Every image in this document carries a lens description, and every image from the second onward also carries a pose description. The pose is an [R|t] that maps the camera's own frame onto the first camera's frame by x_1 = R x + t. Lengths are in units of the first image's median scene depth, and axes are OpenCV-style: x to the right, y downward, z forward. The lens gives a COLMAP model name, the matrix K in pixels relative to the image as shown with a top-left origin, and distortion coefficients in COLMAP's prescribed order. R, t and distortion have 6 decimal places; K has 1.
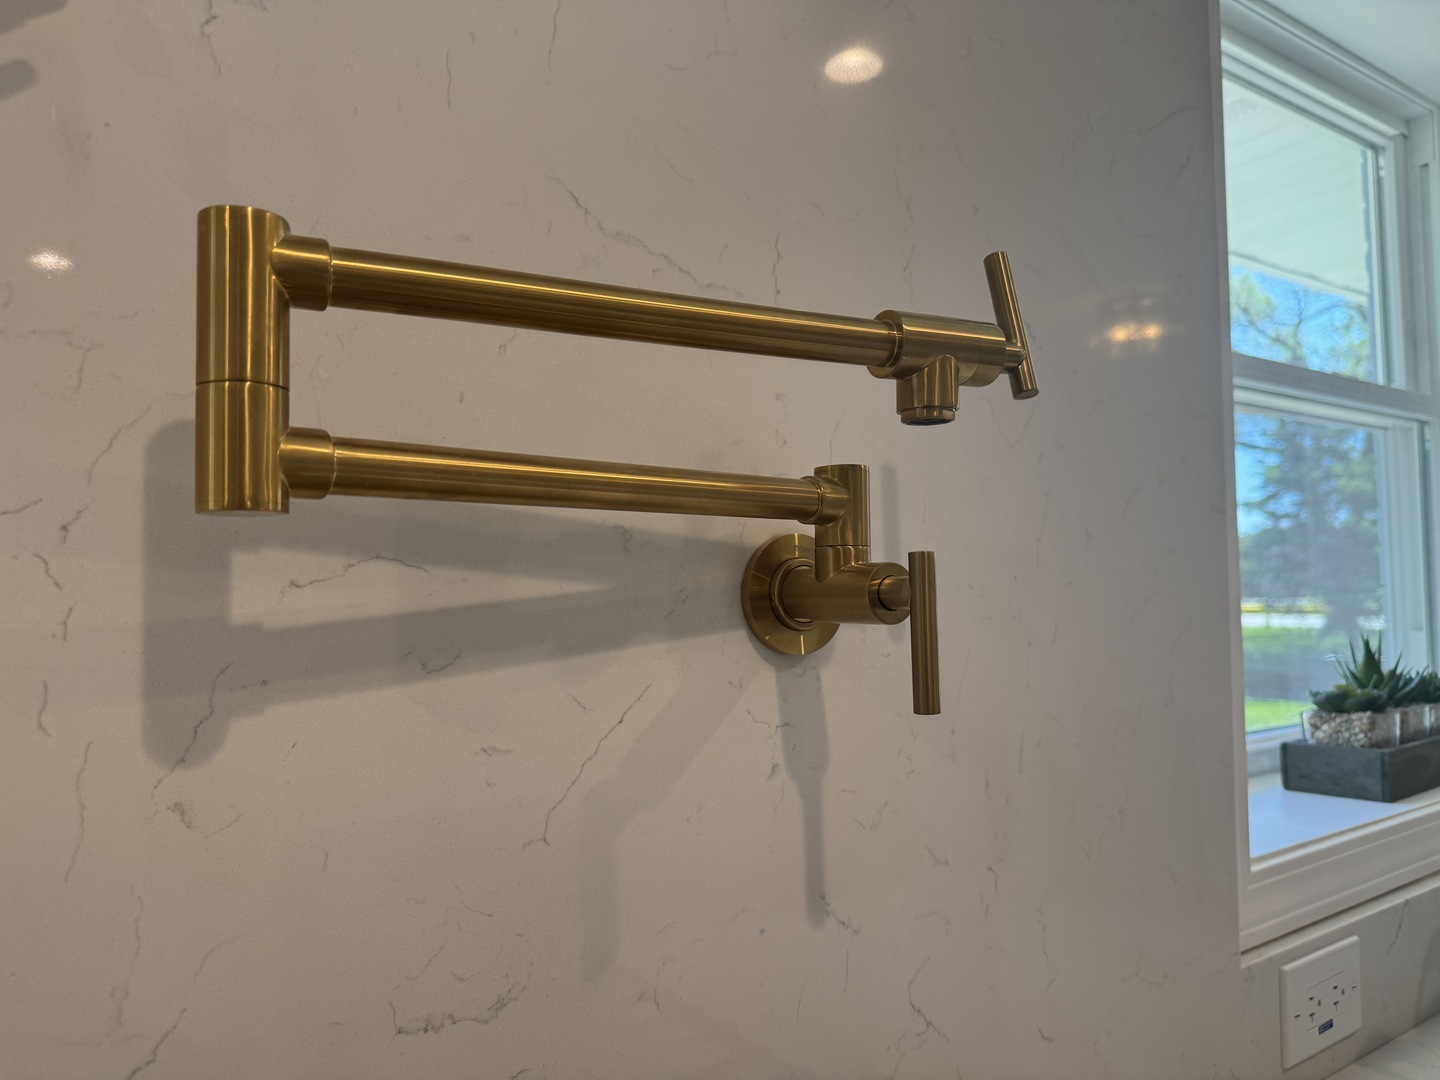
lens RADIAL K [[1011.3, 0, 719.1], [0, 1011.3, 549.0], [0, 0, 1]] dist [0.059578, -0.072672]
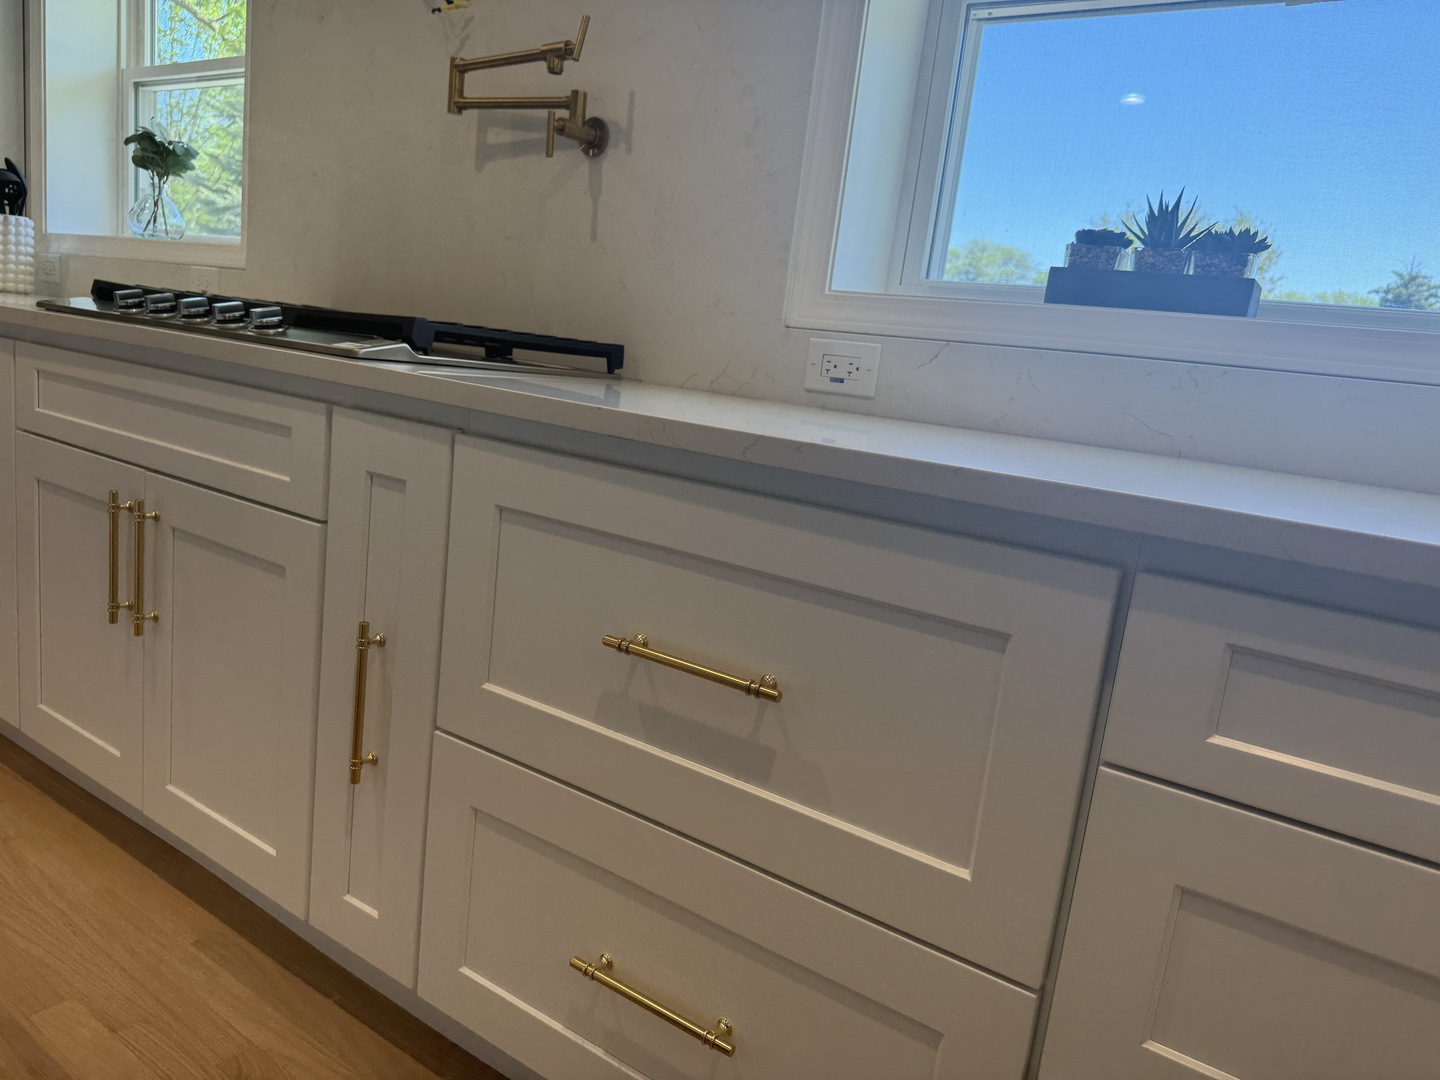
lens RADIAL K [[1011.3, 0, 716.6], [0, 1011.3, 536.9], [0, 0, 1]] dist [0.059578, -0.072672]
pose [[0.335745, 0.227639, -0.914033, 4.624600], [-0.077243, 0.973745, 0.214138, 0.747419], [0.938781, -0.001293, 0.344513, 0.319974]]
